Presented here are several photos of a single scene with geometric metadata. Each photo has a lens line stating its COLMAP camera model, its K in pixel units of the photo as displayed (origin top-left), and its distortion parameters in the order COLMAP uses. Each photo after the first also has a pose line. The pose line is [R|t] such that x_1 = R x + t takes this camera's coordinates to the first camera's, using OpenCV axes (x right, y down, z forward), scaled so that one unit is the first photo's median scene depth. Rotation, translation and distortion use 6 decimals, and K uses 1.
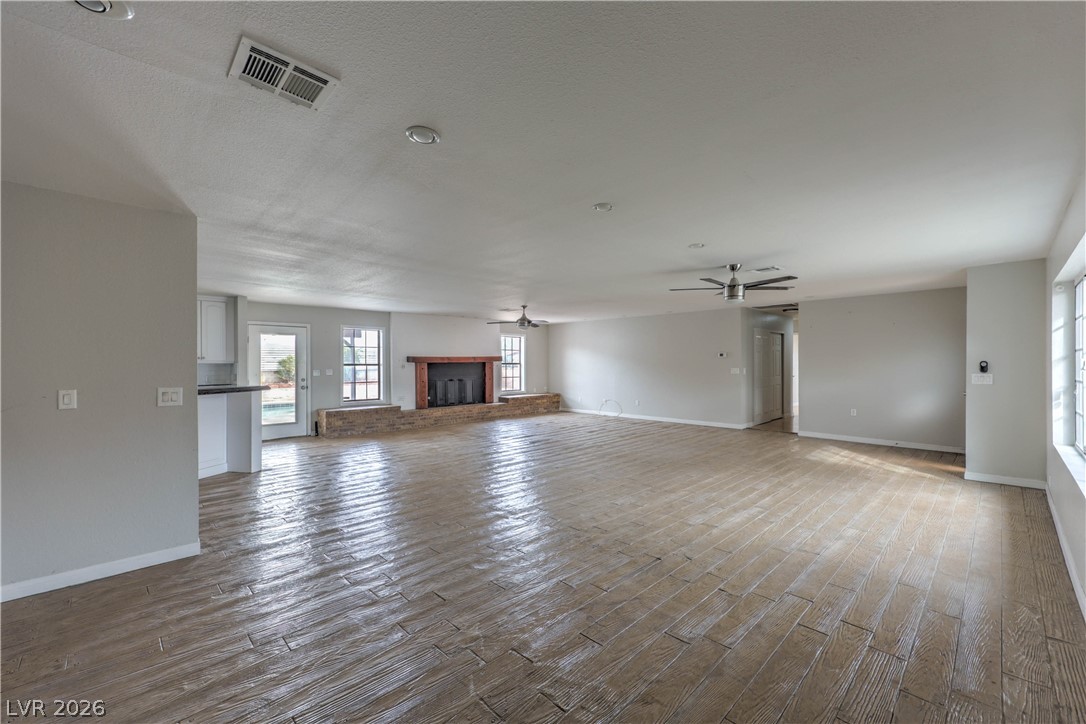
lens RADIAL K [[445.9, 0, 549.5], [0, 445.9, 356.5], [0, 0, 1]] dist [0.005857, 0.000158]
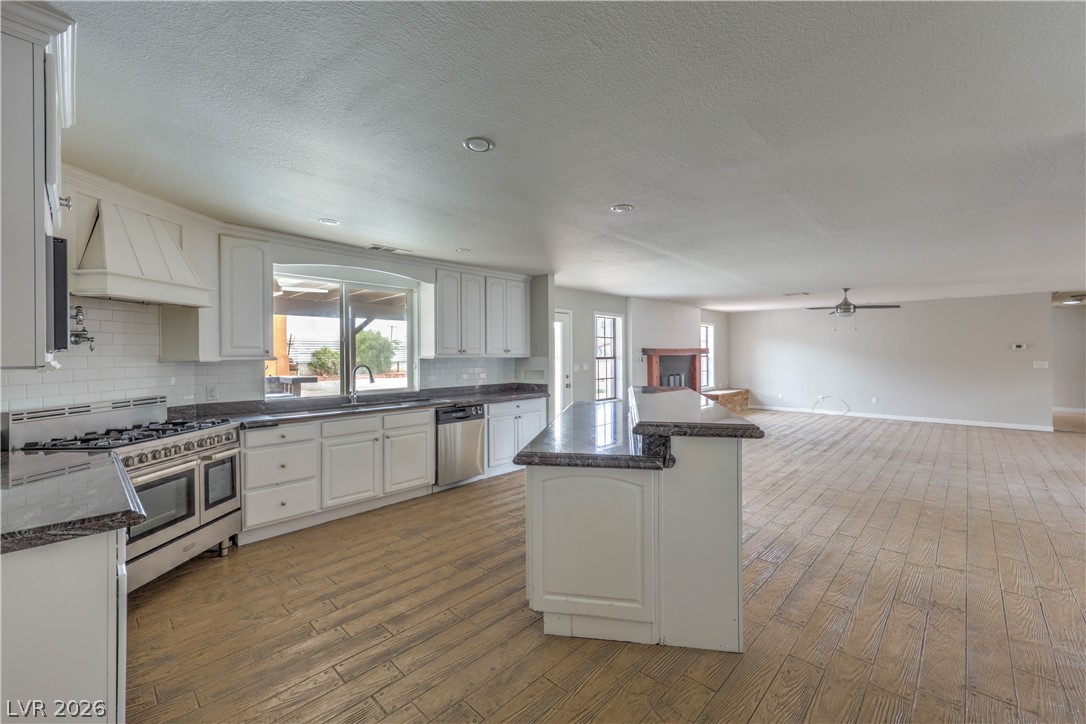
lens RADIAL K [[445.9, 0, 549.5], [0, 445.9, 356.5], [0, 0, 1]] dist [0.005857, 0.000158]
pose [[0.999177, -0.001322, 0.040546, -0.512259], [0.000472, 0.999780, 0.020964, -0.002698], [-0.040565, -0.020928, 0.998958, 0.139777]]
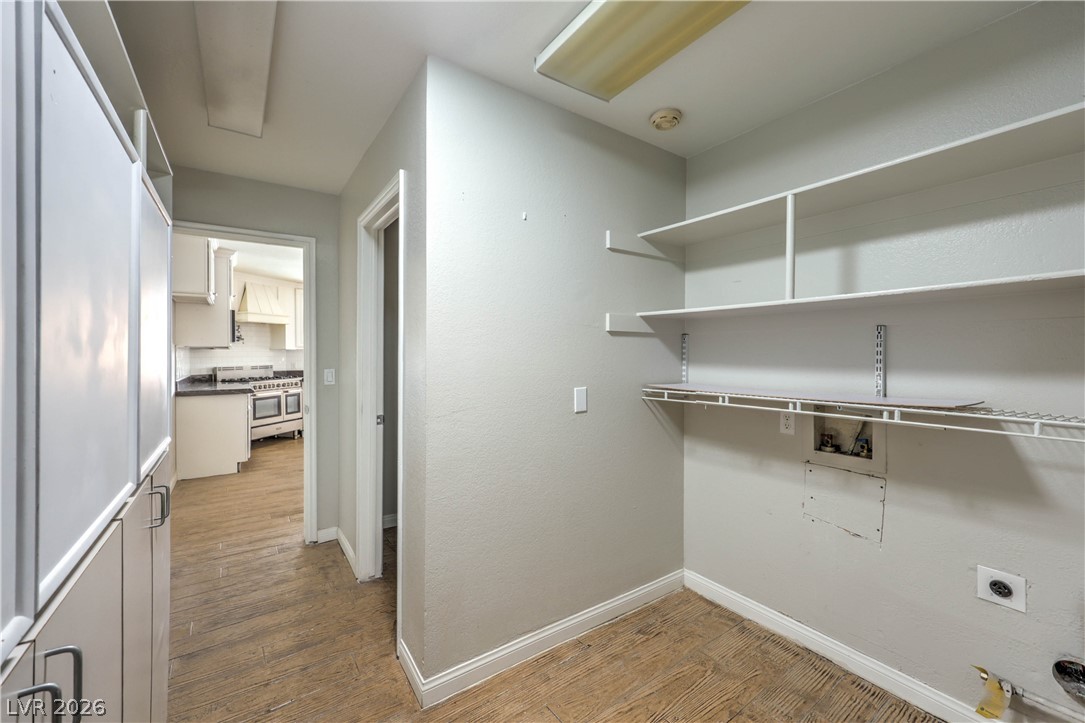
lens RADIAL K [[441.5, 0, 547.7], [0, 441.5, 360.5], [0, 0, 1]] dist [0.008453, 0.000237]
pose [[0.986351, 0.007384, -0.164490, -0.233787], [-0.002496, 0.999550, 0.029907, 0.003022], [0.164636, -0.029088, 0.985925, -0.142757]]
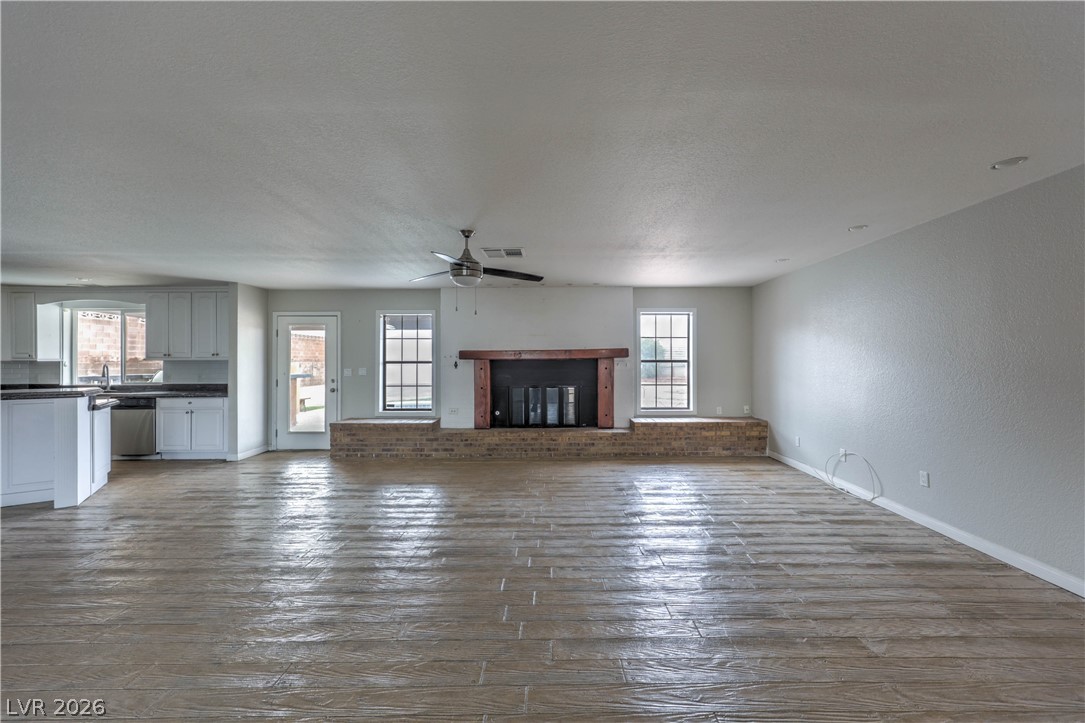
lens RADIAL K [[441.5, 0, 547.7], [0, 441.5, 360.5], [0, 0, 1]] dist [0.008453, 0.000237]
pose [[0.705684, 0.001762, -0.708524, 0.244532], [0.010632, 0.999858, 0.013076, 0.007266], [0.708447, -0.016760, 0.705565, 0.587584]]
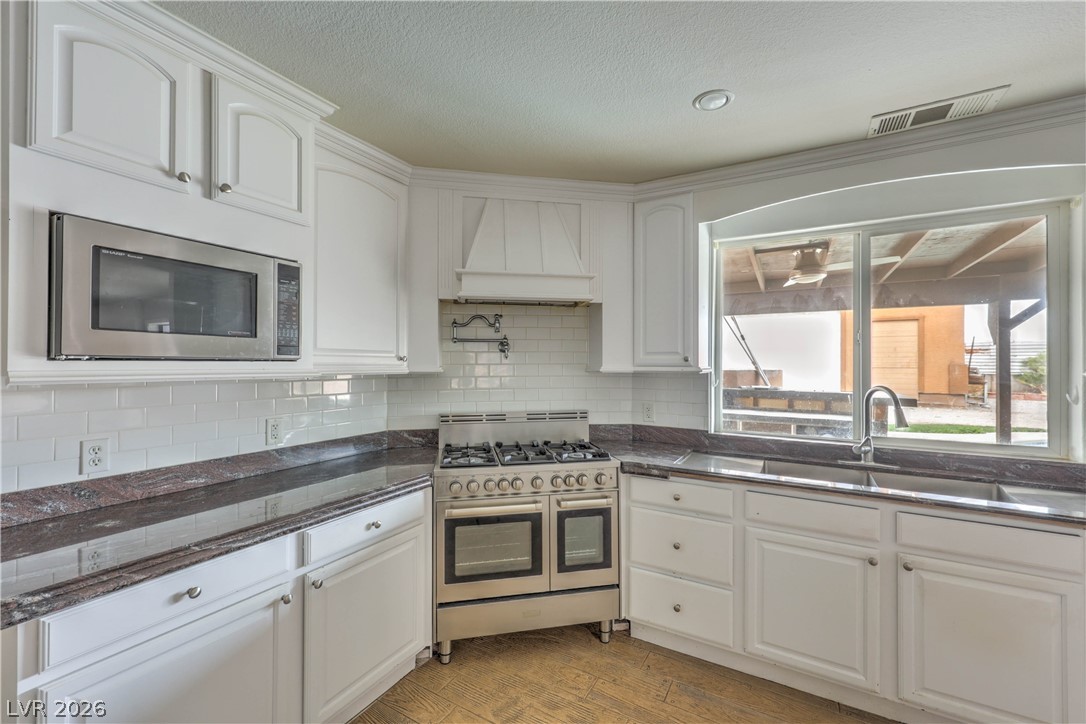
lens RADIAL K [[441.9, 0, 548.2], [0, 441.9, 361.0], [0, 0, 1]] dist [0.008453, 0.000237]
pose [[0.276780, 0.002287, -0.960931, -0.519769], [0.010142, 0.999935, 0.005301, -0.000326], [0.960880, -0.011213, 0.276739, 0.377580]]
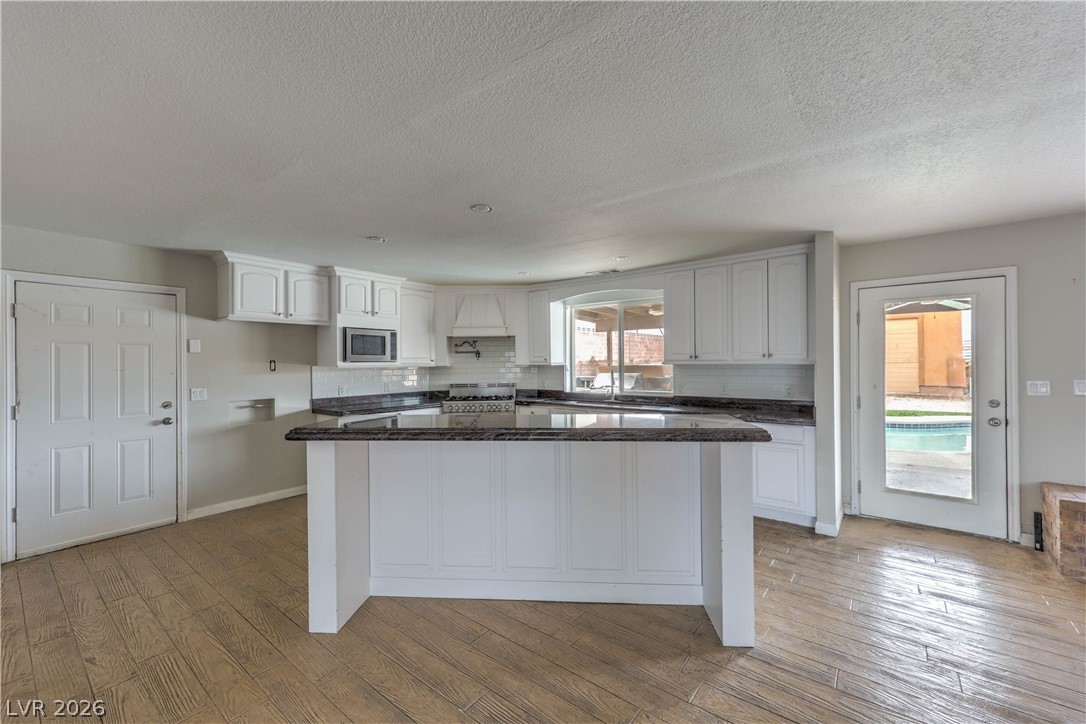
lens RADIAL K [[436.8, 0, 547.3], [0, 436.8, 365.3], [0, 0, 1]] dist [0.000446, -0.000126]
pose [[0.132620, 0.009768, -0.991119, -0.168387], [0.023367, 0.999643, 0.012979, 0.001160], [0.990891, -0.024881, 0.132345, 0.442271]]
